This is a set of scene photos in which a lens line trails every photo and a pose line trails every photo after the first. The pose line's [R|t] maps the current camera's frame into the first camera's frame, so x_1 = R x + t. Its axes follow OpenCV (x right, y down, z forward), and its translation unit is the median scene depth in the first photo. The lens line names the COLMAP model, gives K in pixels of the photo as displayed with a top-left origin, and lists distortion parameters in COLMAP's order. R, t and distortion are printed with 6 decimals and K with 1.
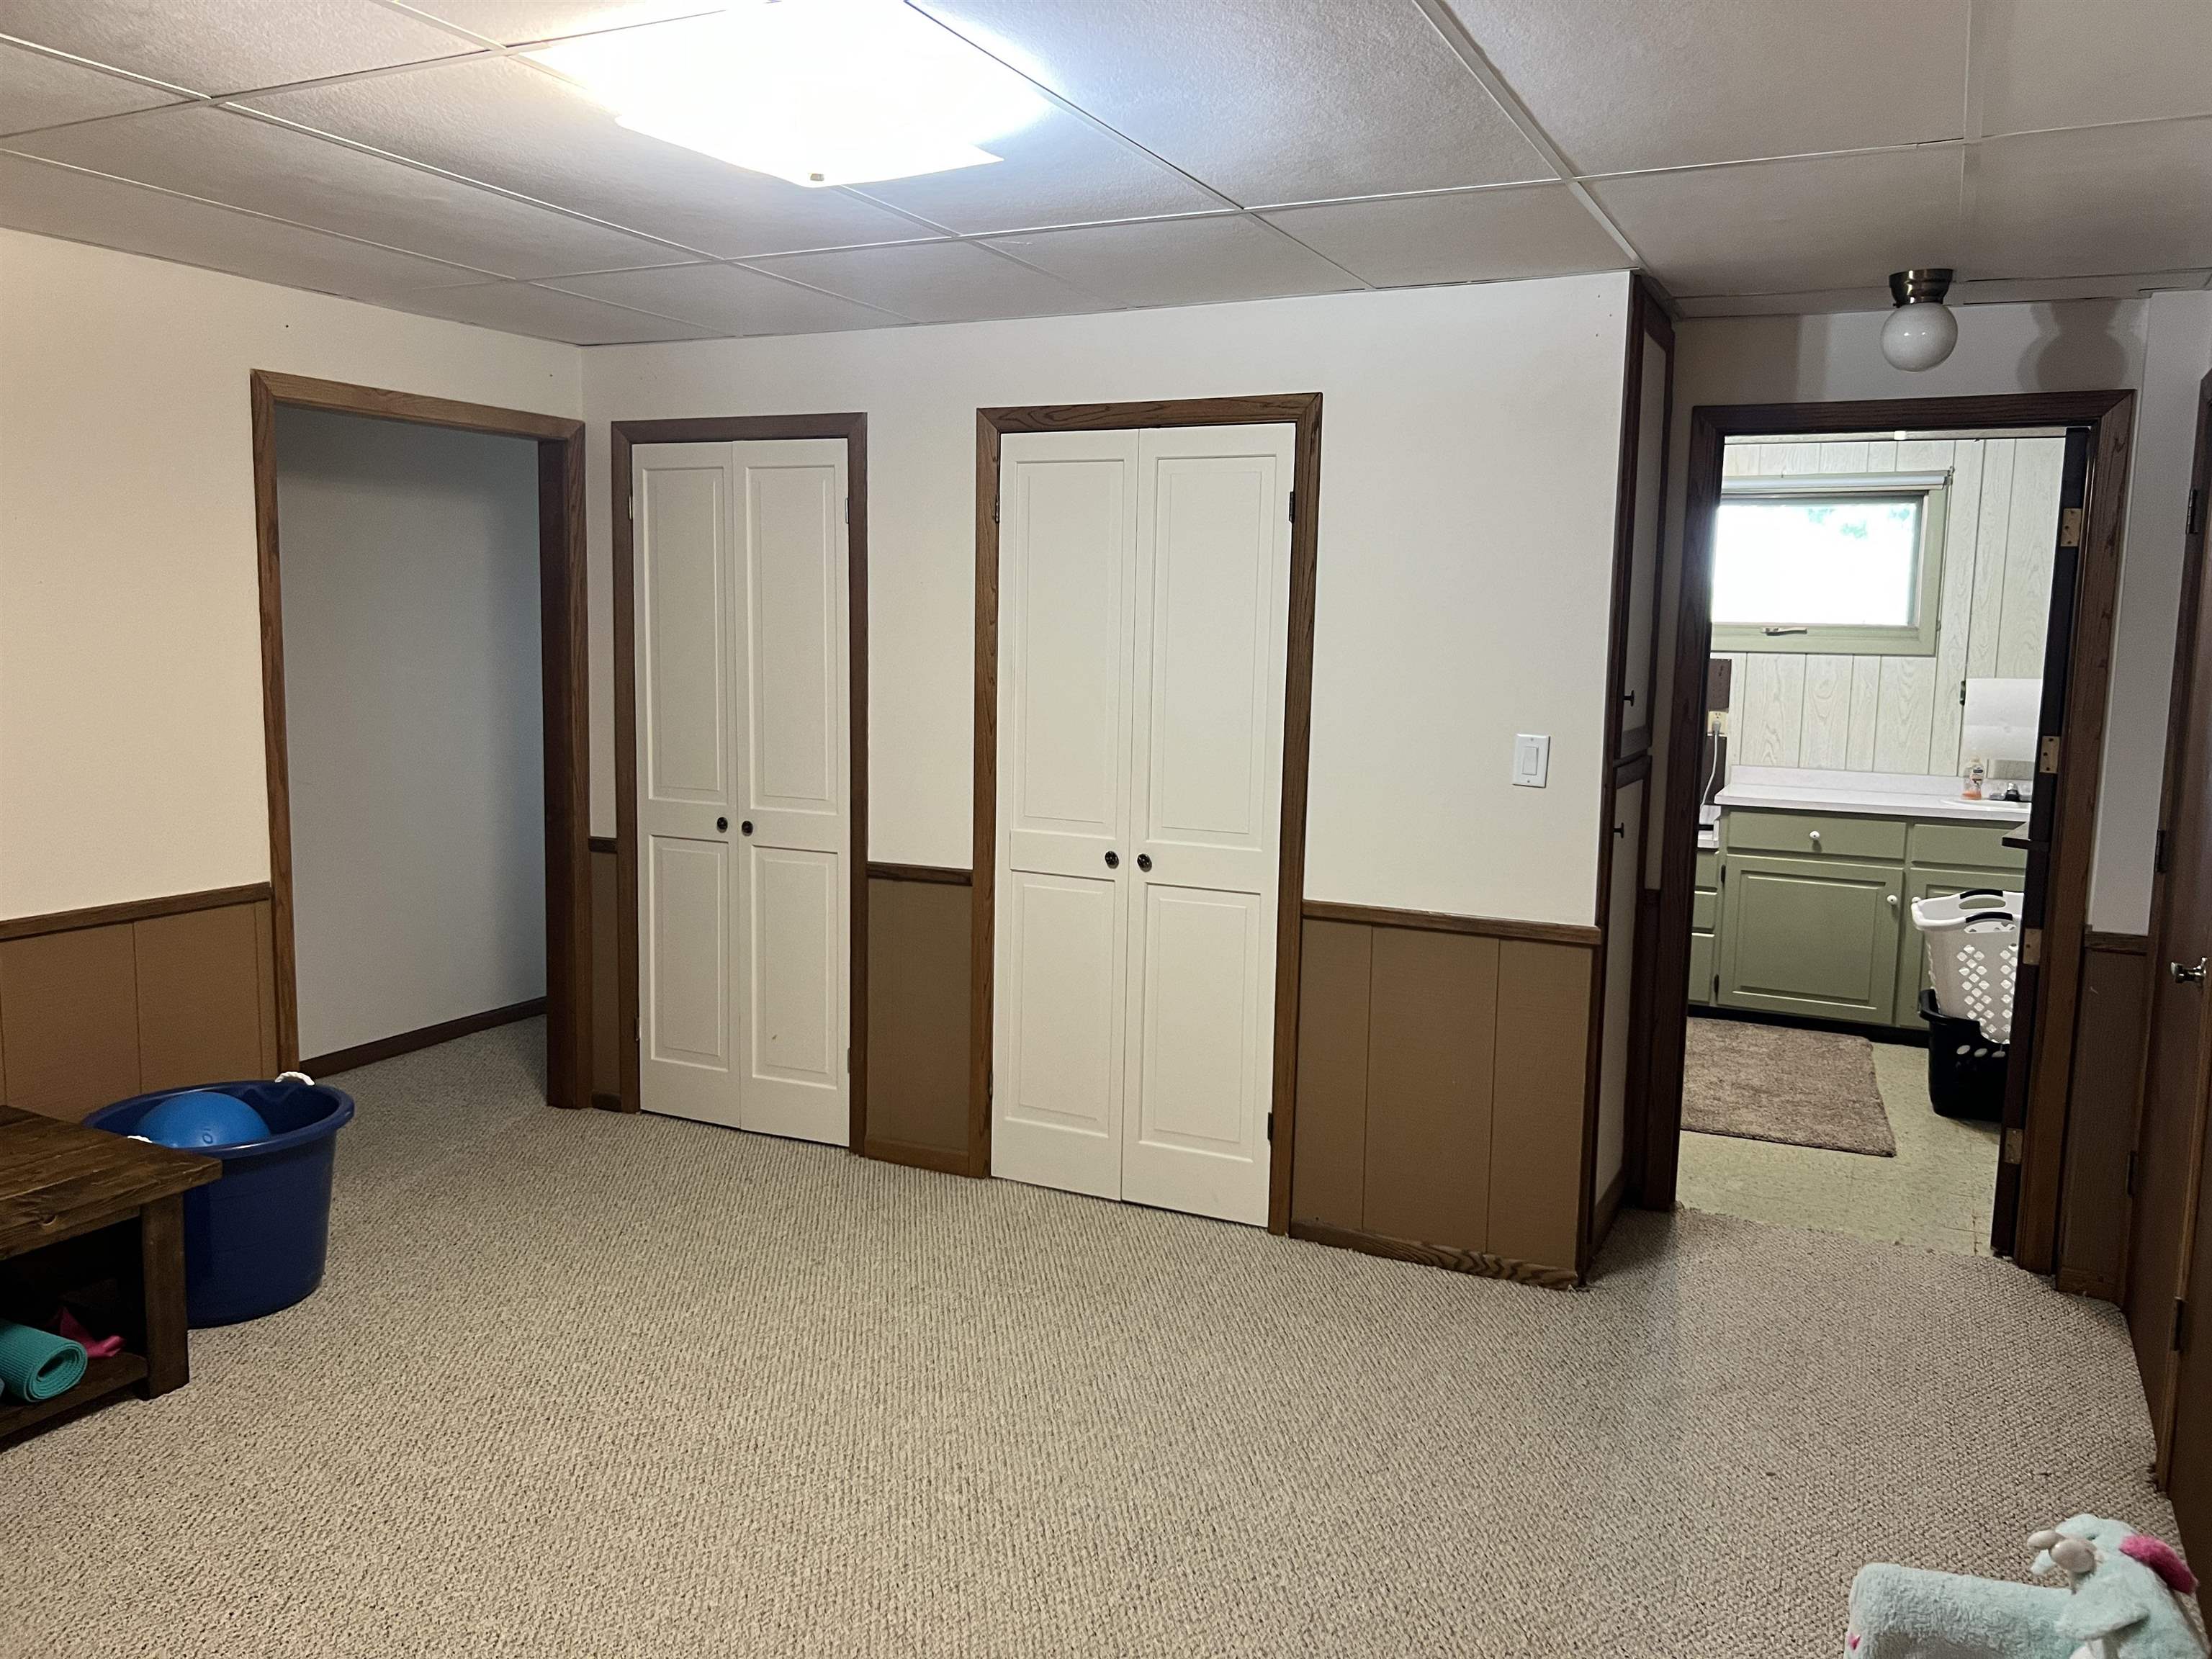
lens RADIAL K [[1672.5, 0, 1100.0], [0, 1672.5, 829.8], [0, 0, 1]] dist [0.033477, -0.041775]
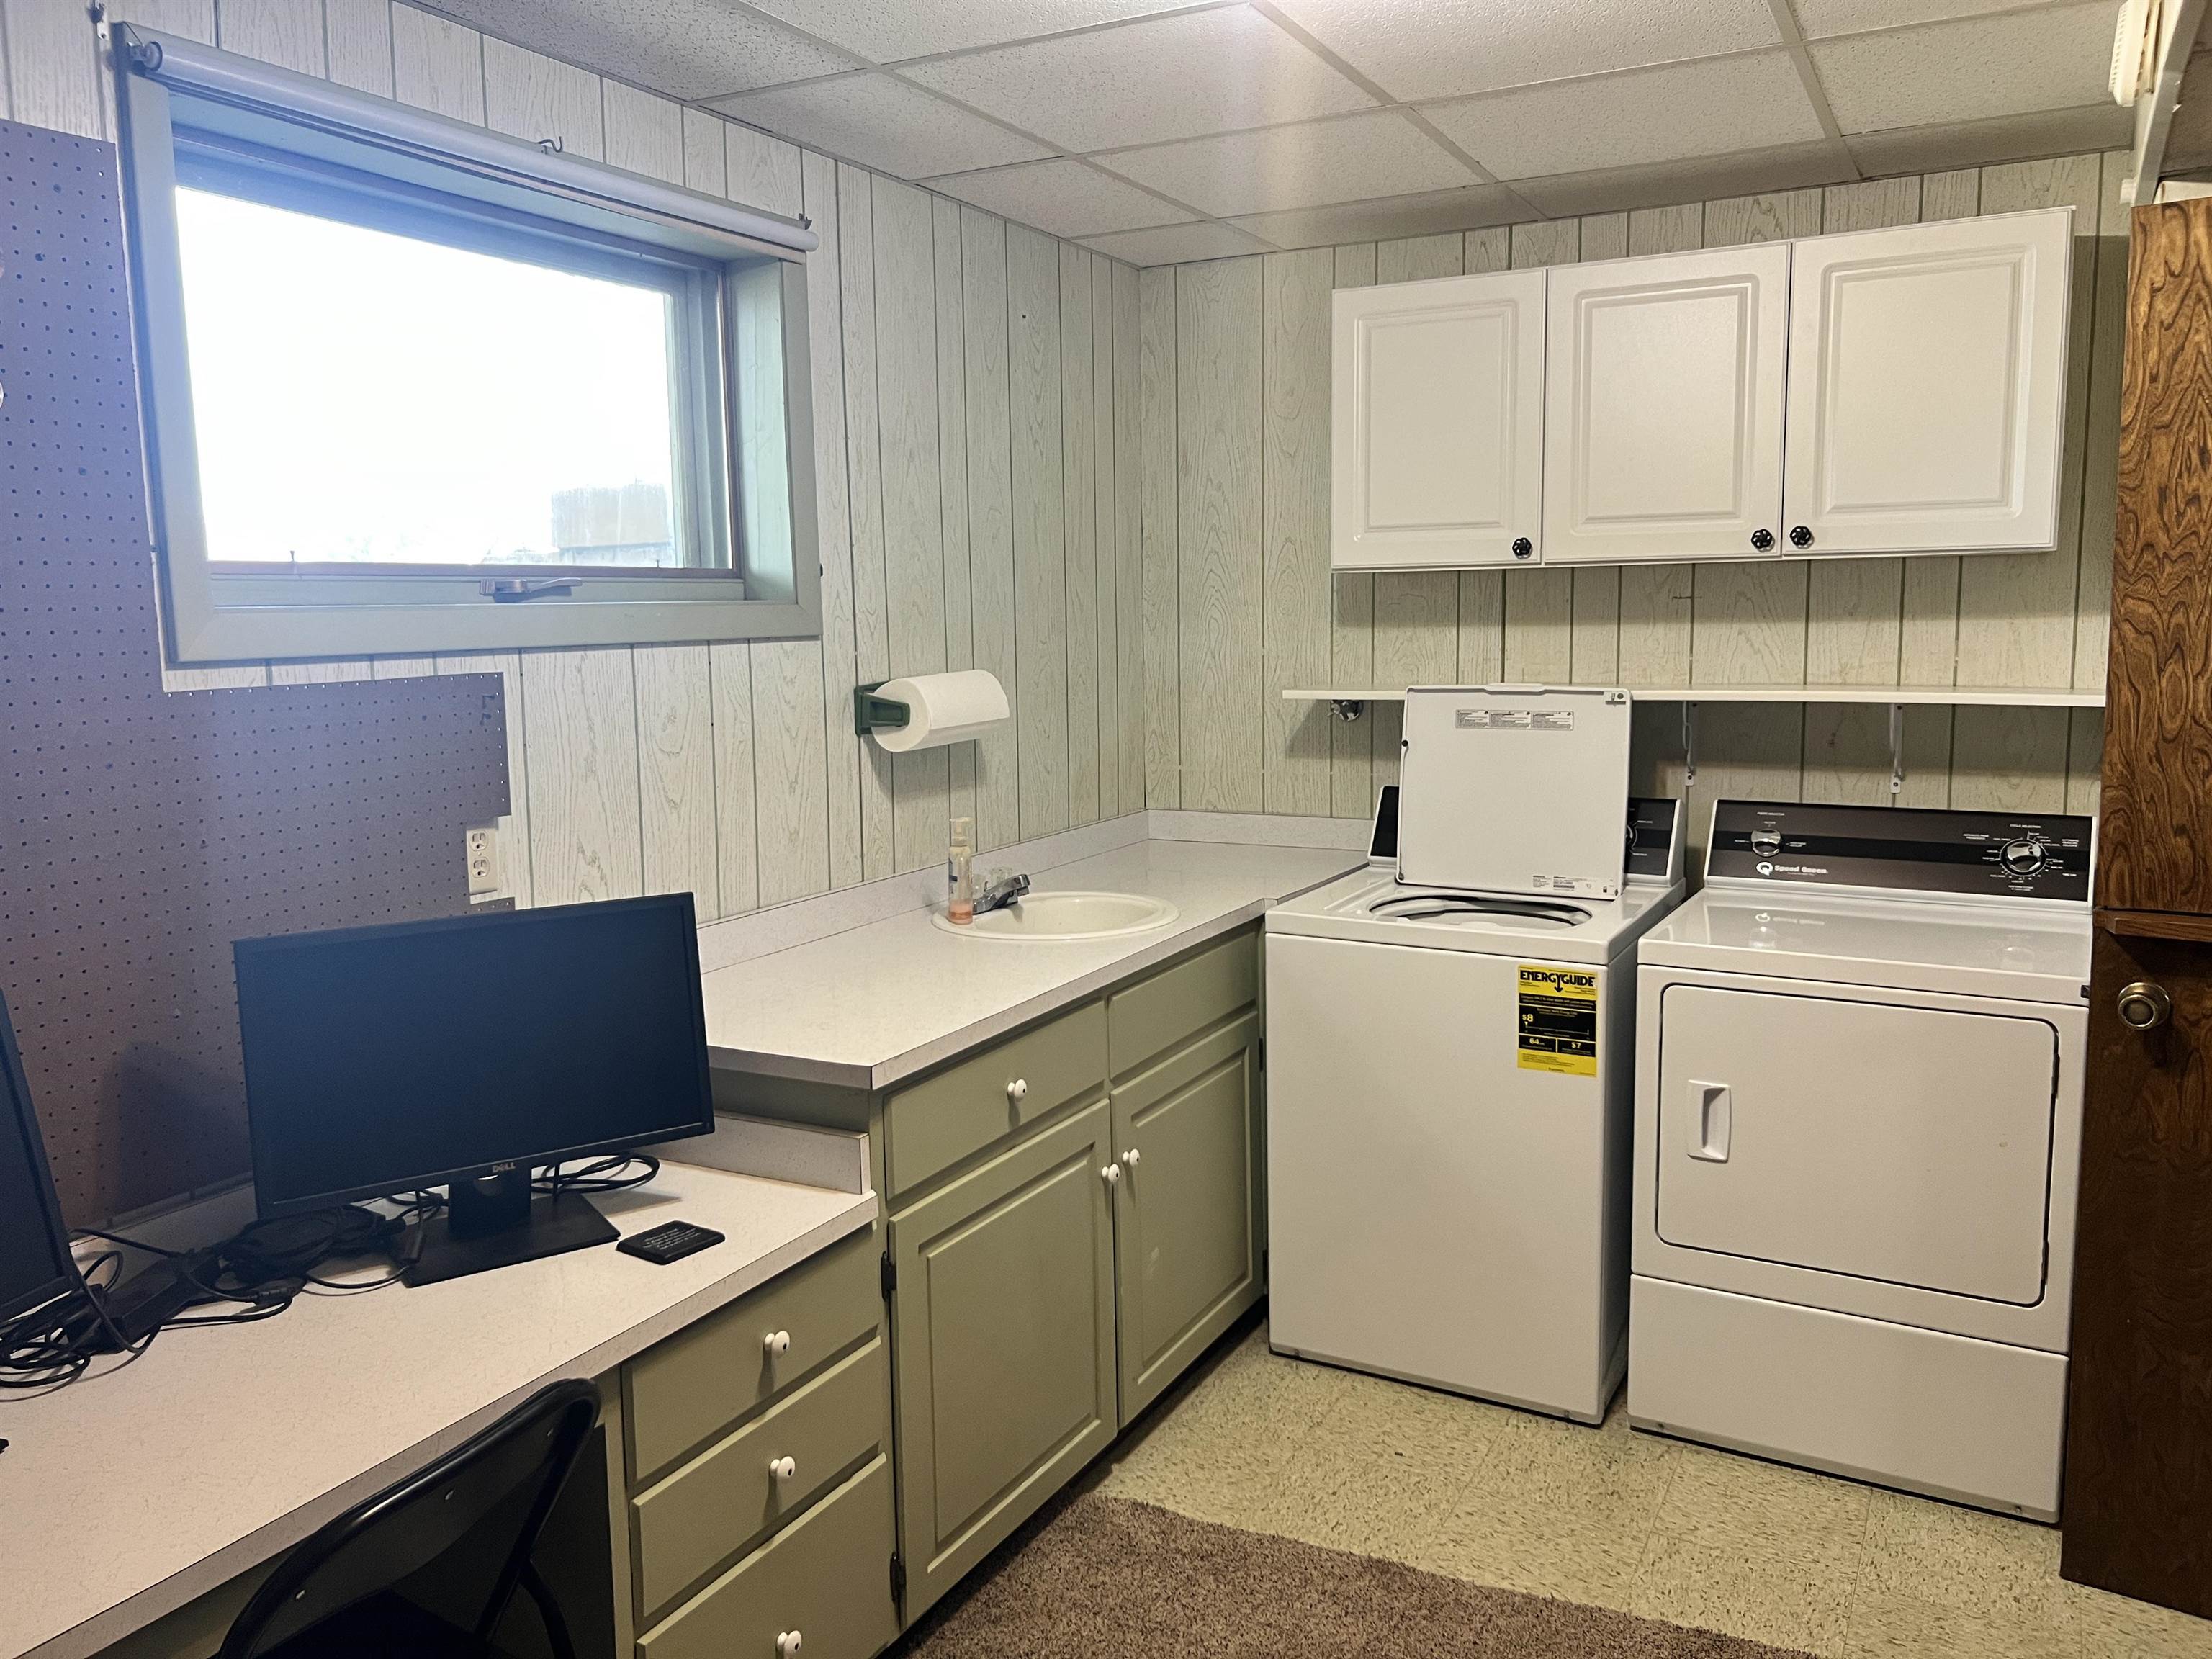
lens RADIAL K [[1672.5, 0, 1110.3], [0, 1672.5, 833.2], [0, 0, 1]] dist [0.033477, -0.041775]
pose [[0.029476, -0.153849, 0.987655, 0.038600], [0.136791, 0.979409, 0.148482, -0.107707], [-0.990161, 0.130726, 0.049914, 0.904178]]
